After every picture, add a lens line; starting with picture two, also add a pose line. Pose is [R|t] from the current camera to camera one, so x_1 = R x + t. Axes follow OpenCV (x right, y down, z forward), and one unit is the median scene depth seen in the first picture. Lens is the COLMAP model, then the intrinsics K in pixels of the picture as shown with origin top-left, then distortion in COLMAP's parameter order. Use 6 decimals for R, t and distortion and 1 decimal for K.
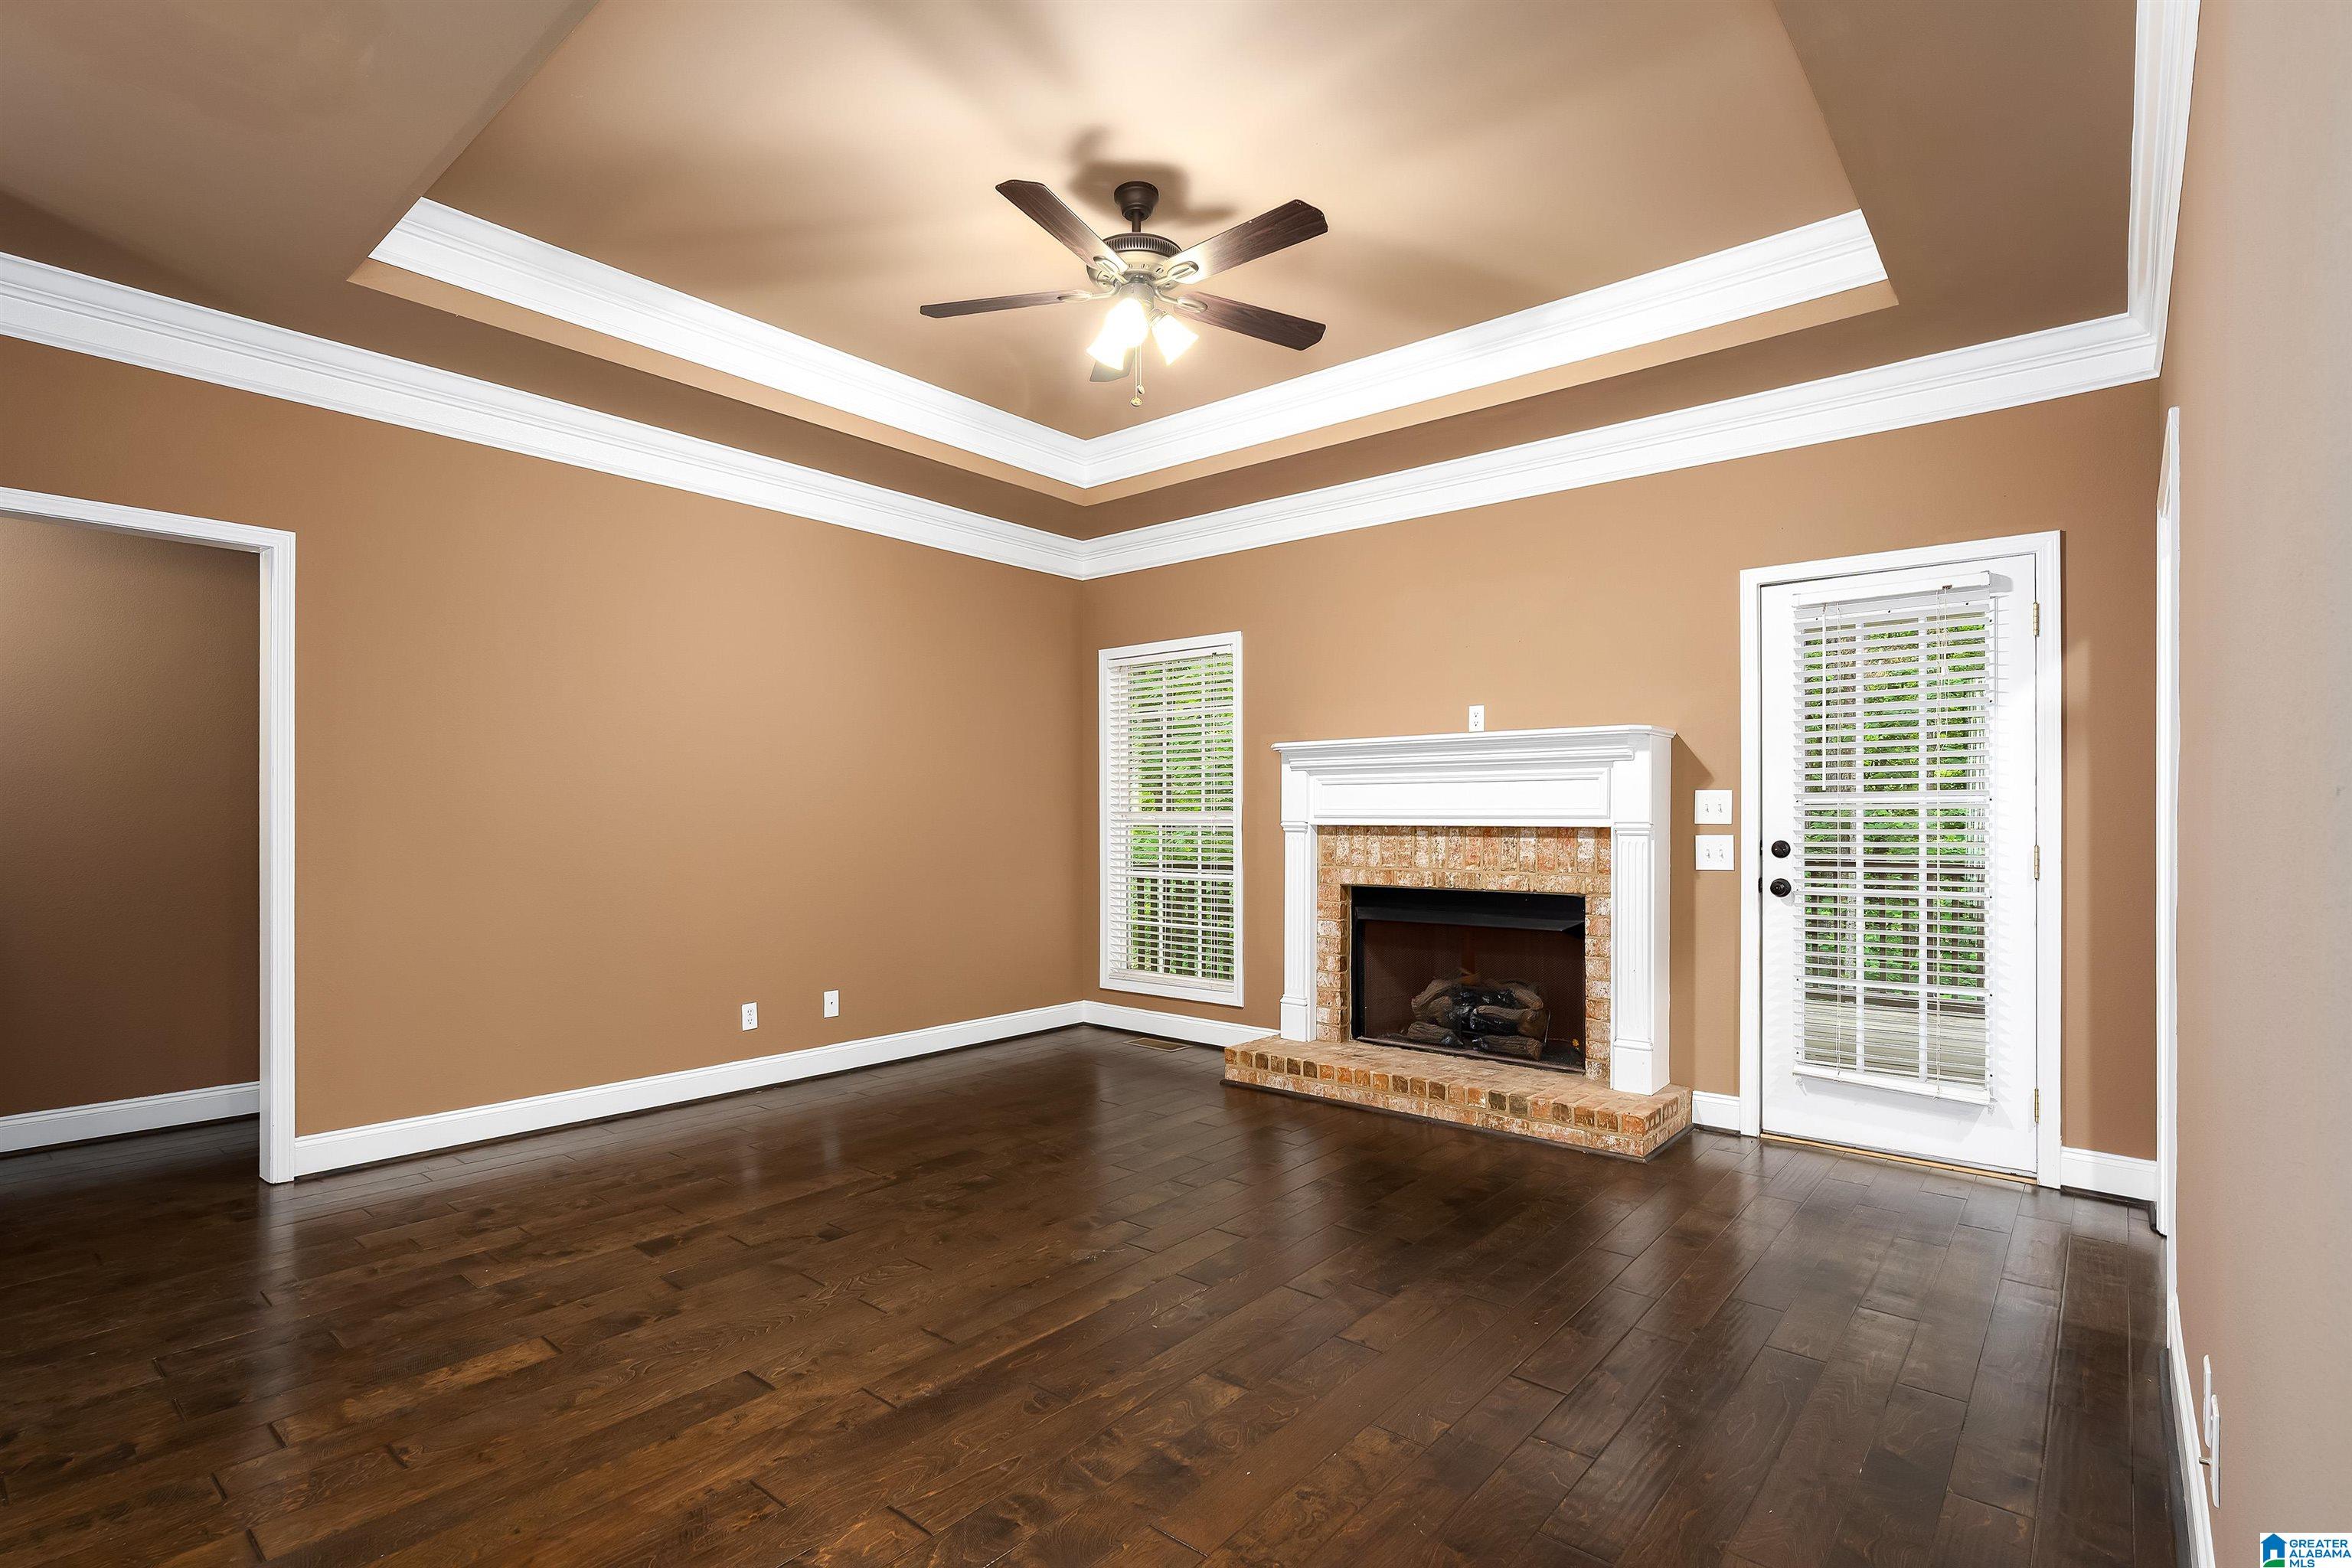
lens RADIAL K [[1121.1, 0, 1148.5], [0, 1121.1, 809.4], [0, 0, 1]] dist [-0.003211, -0.000351]
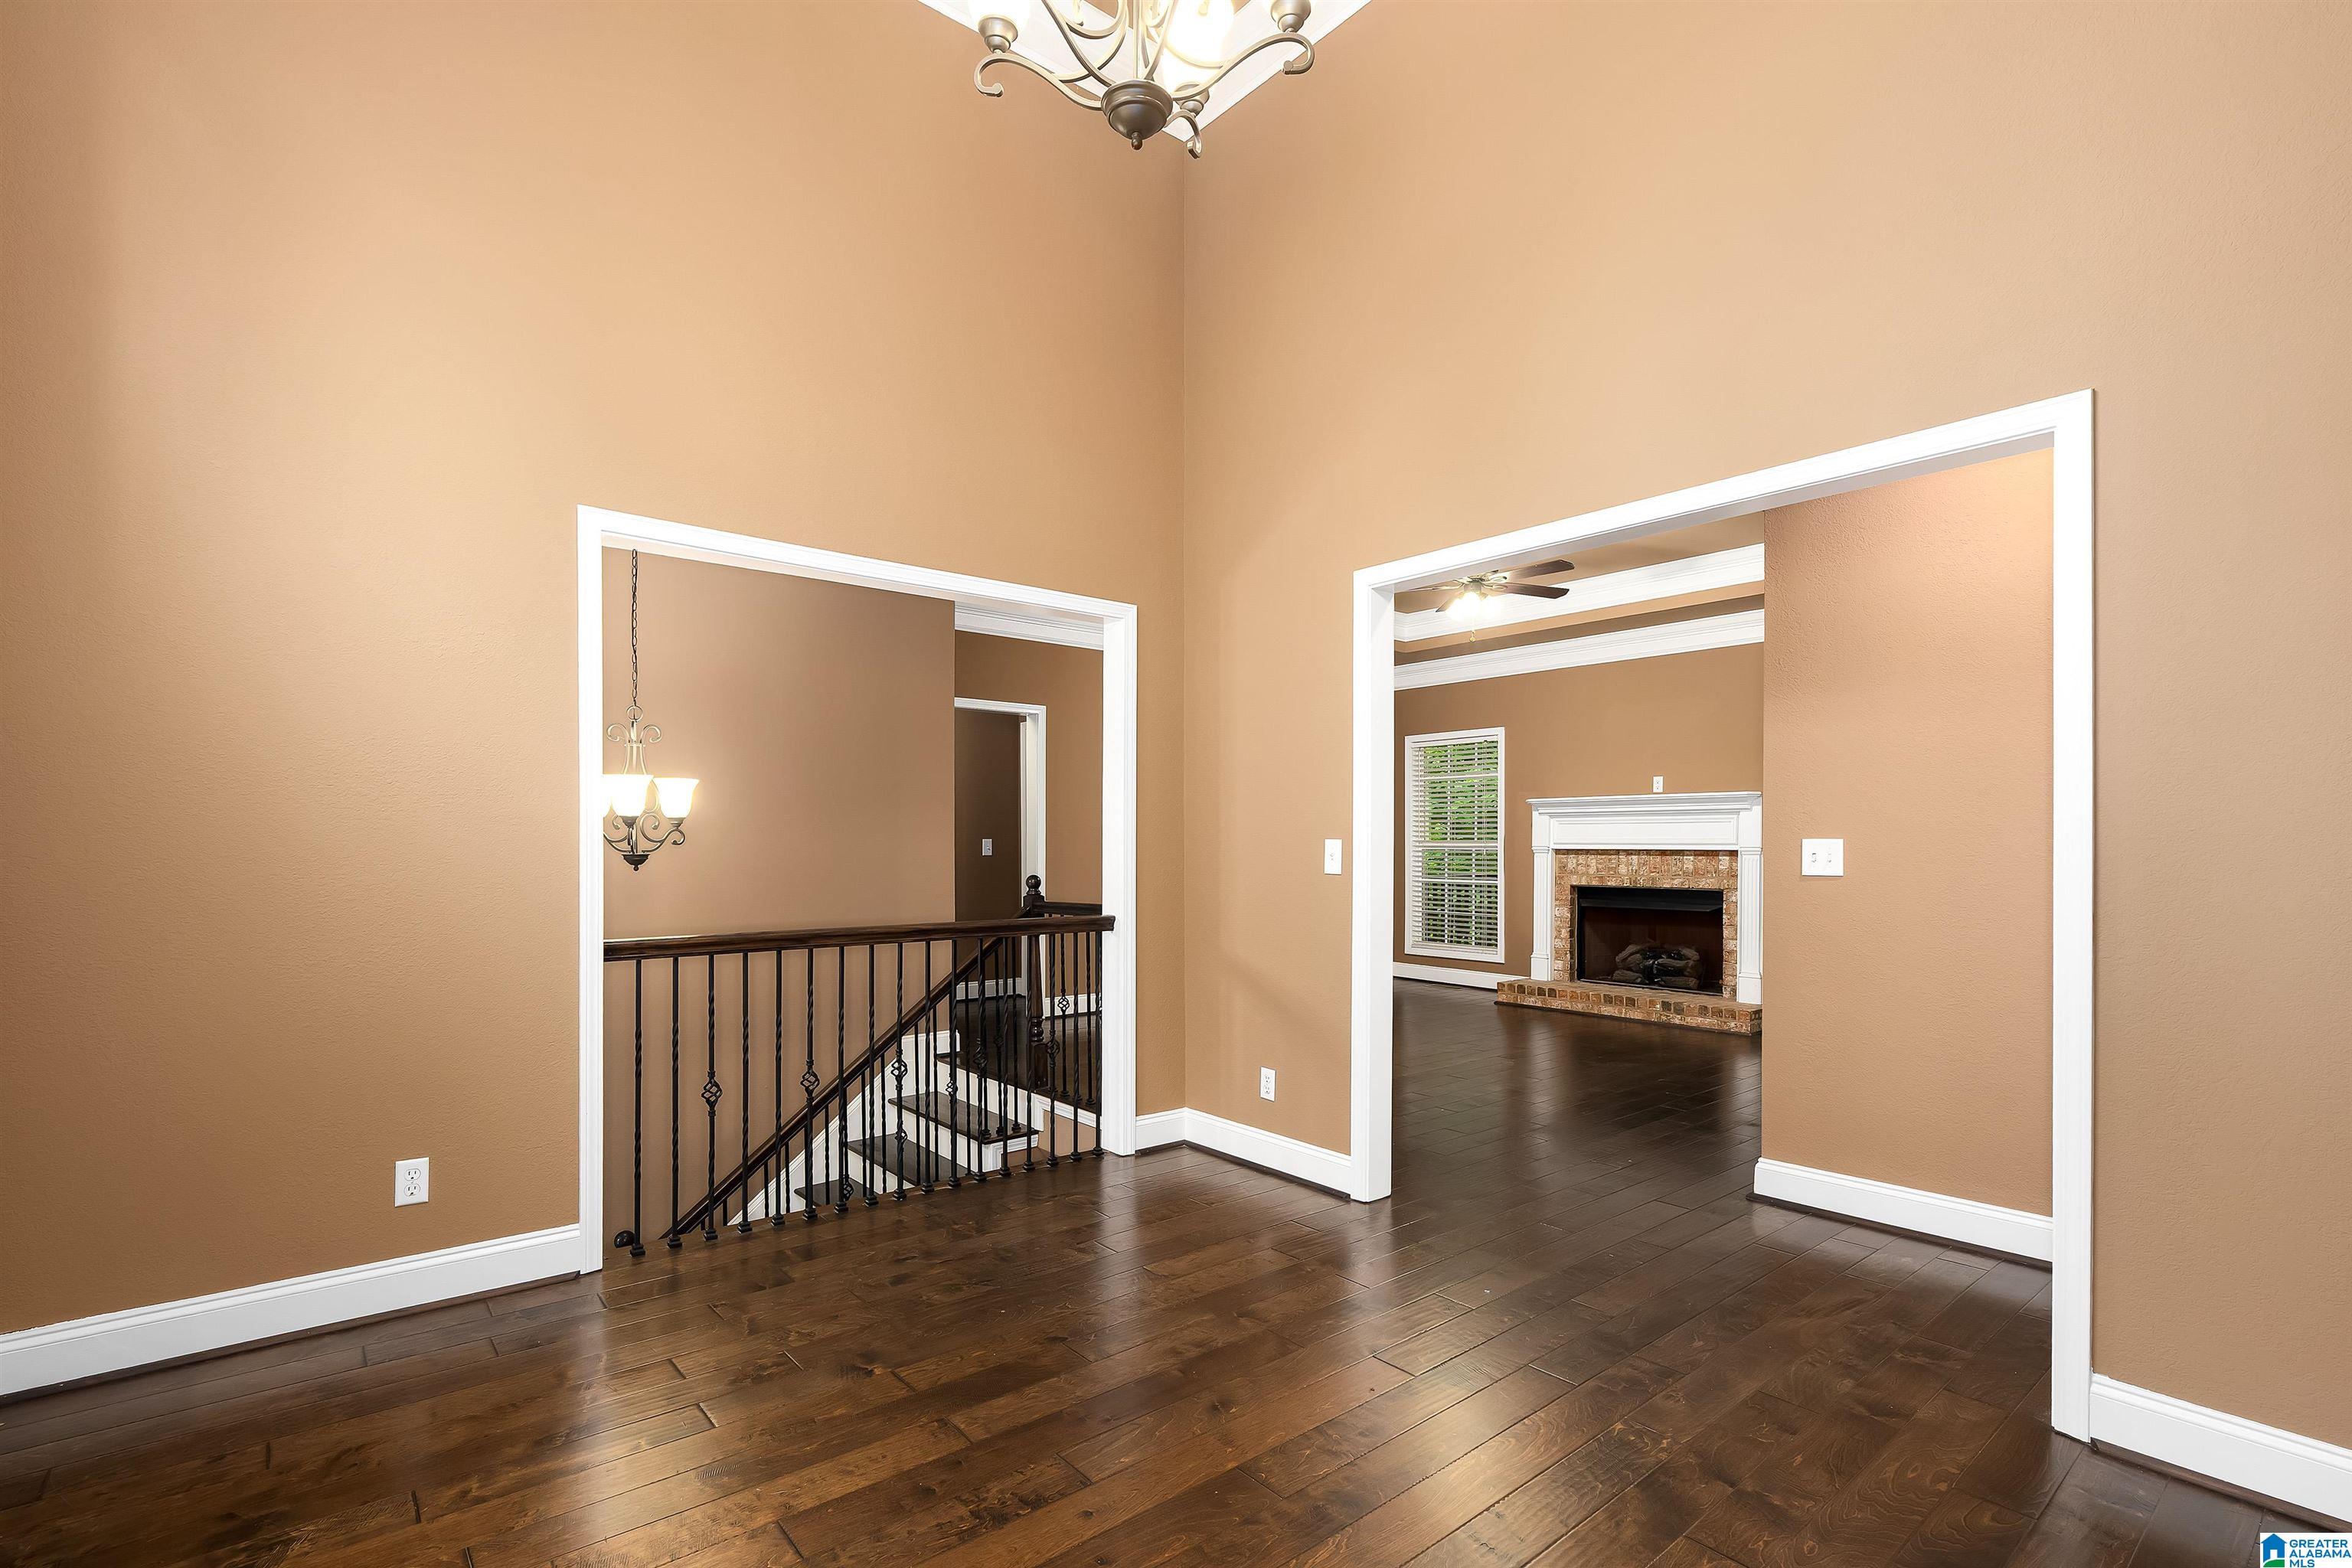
lens RADIAL K [[1085.3, 0, 1169.8], [0, 1085.3, 851.4], [0, 0, 1]] dist [-0.000233, -0.000042]
pose [[0.986631, 0.001977, -0.162957, -0.162011], [0.000519, 0.999883, 0.015273, -0.007295], [0.162968, -0.015153, 0.986515, -0.722157]]
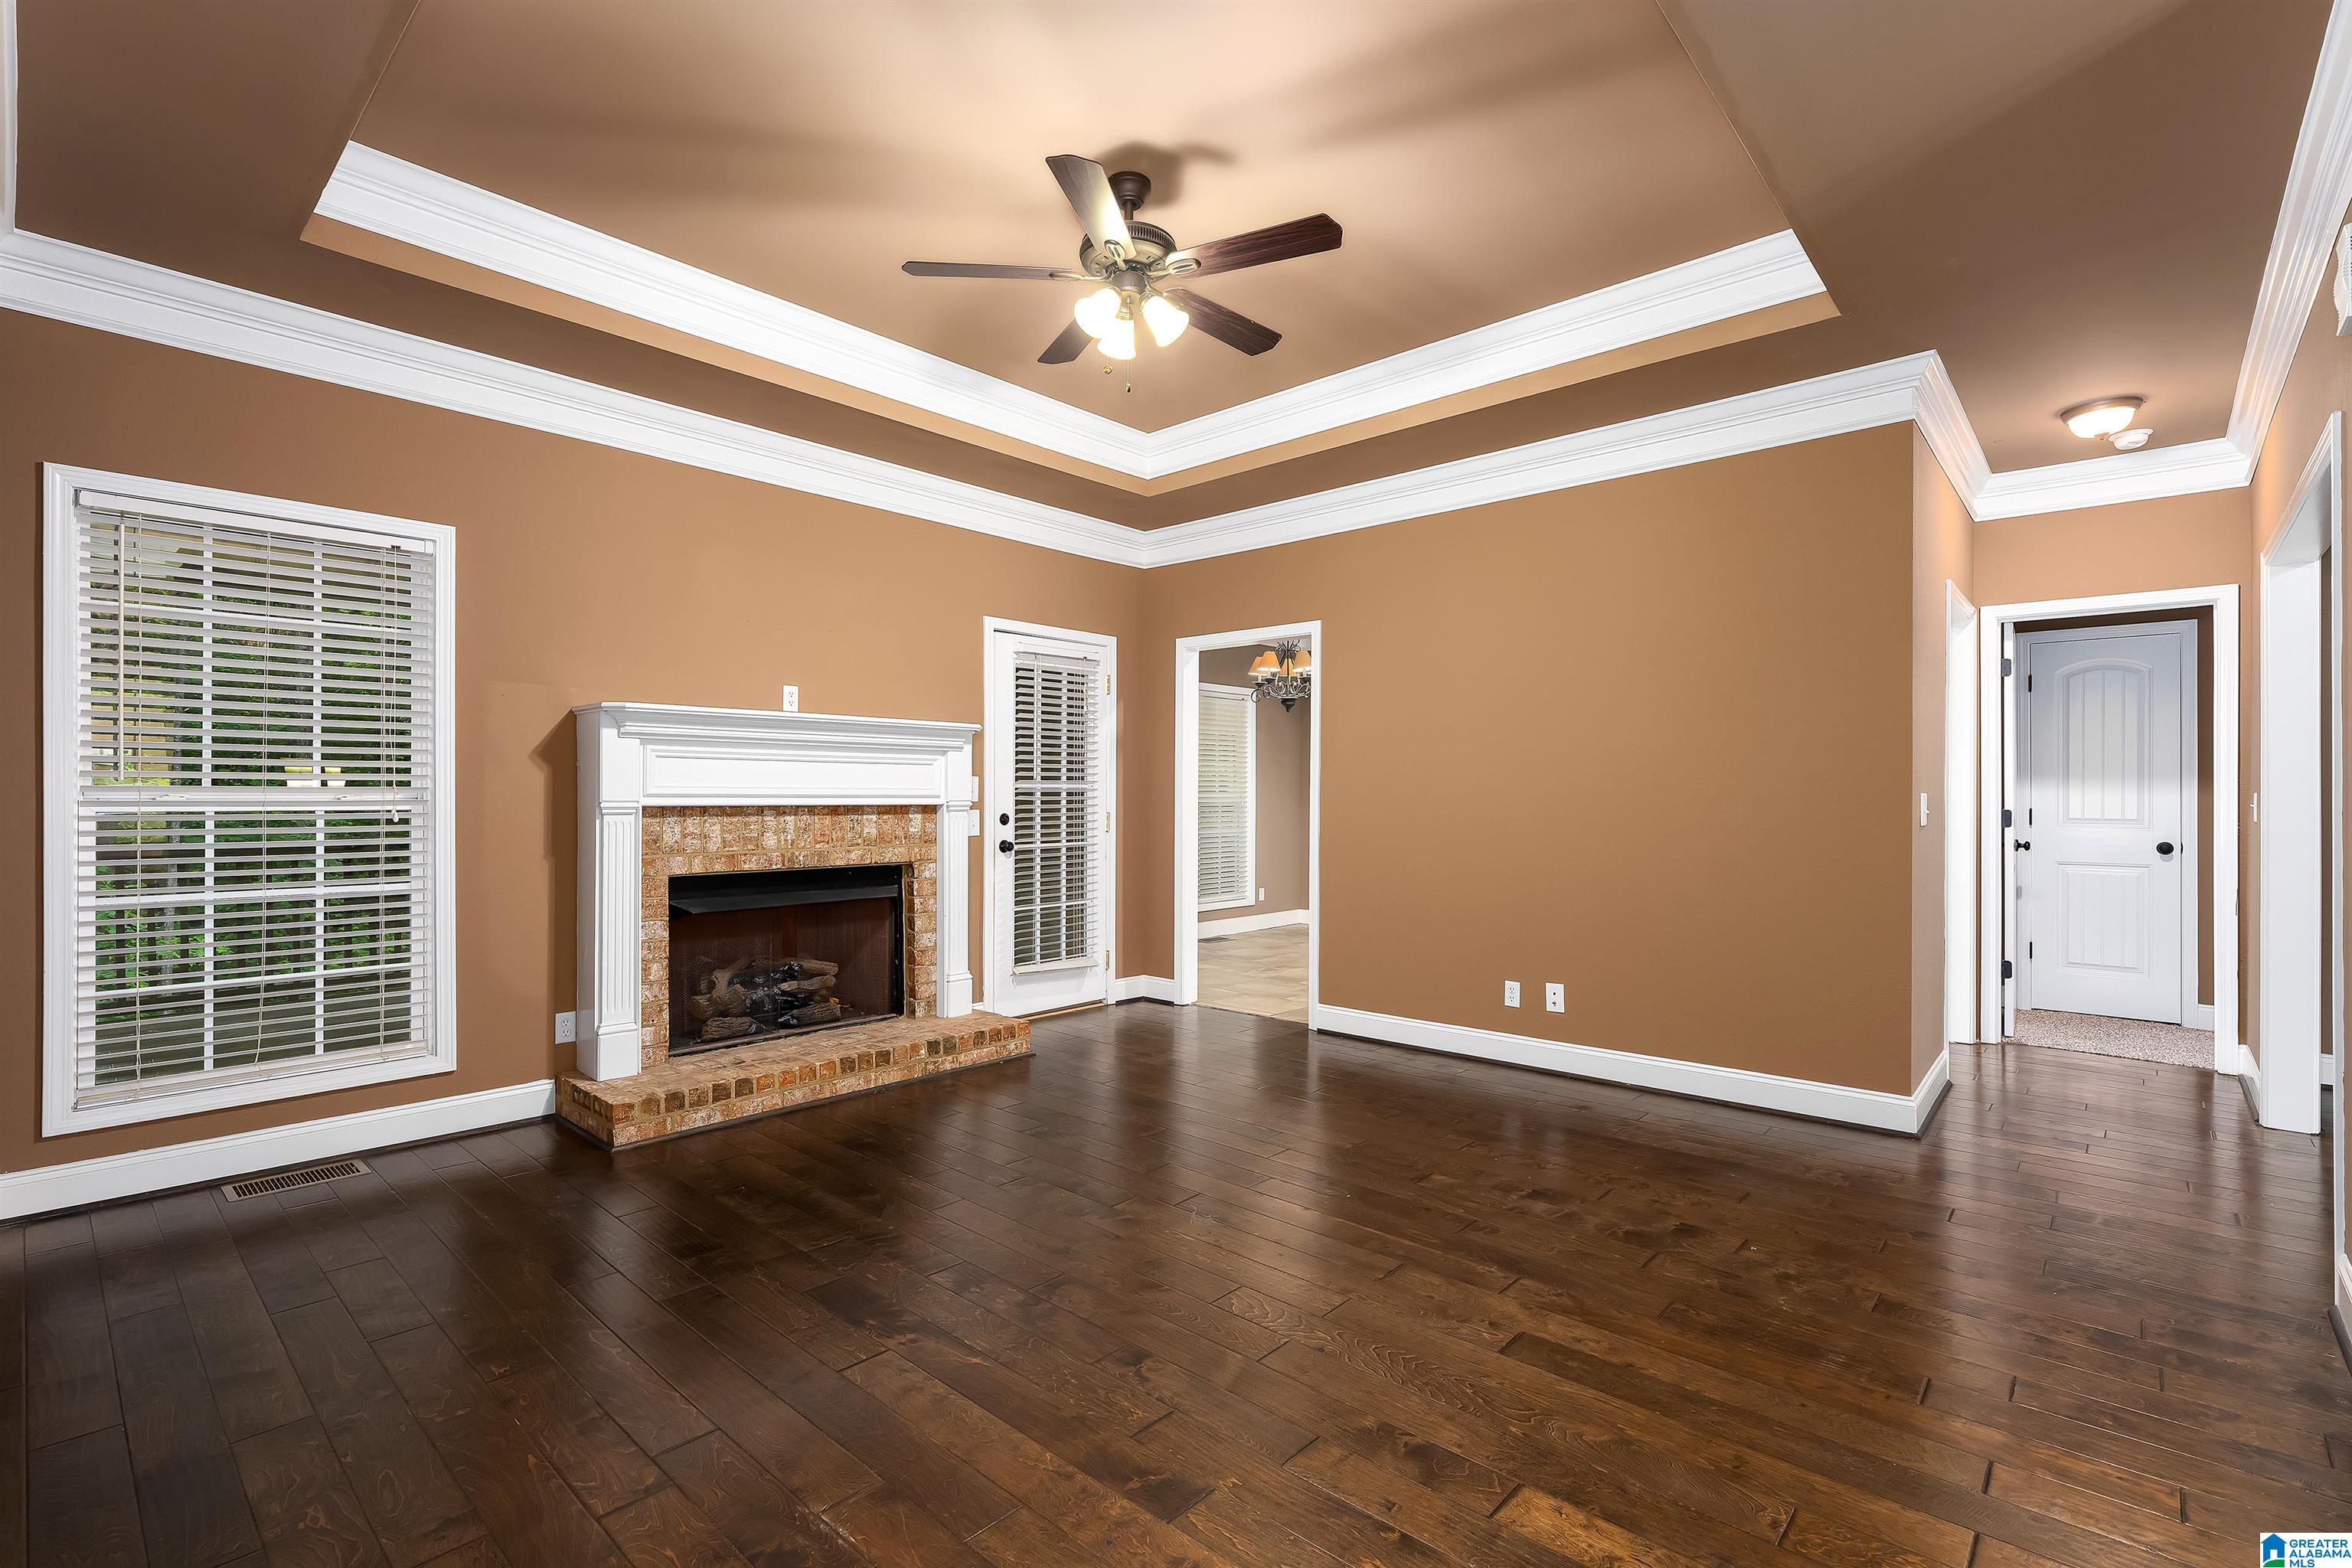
lens RADIAL K [[1067.7, 0, 1176.0], [0, 1067.7, 784.0], [0, 0, 1]] dist [-0.000740, -0.000049]
pose [[0.023795, 0.009847, 0.999668, -0.690363], [-0.009795, 0.999906, -0.009616, 0.001751], [-0.999669, -0.009562, 0.023890, 0.660205]]
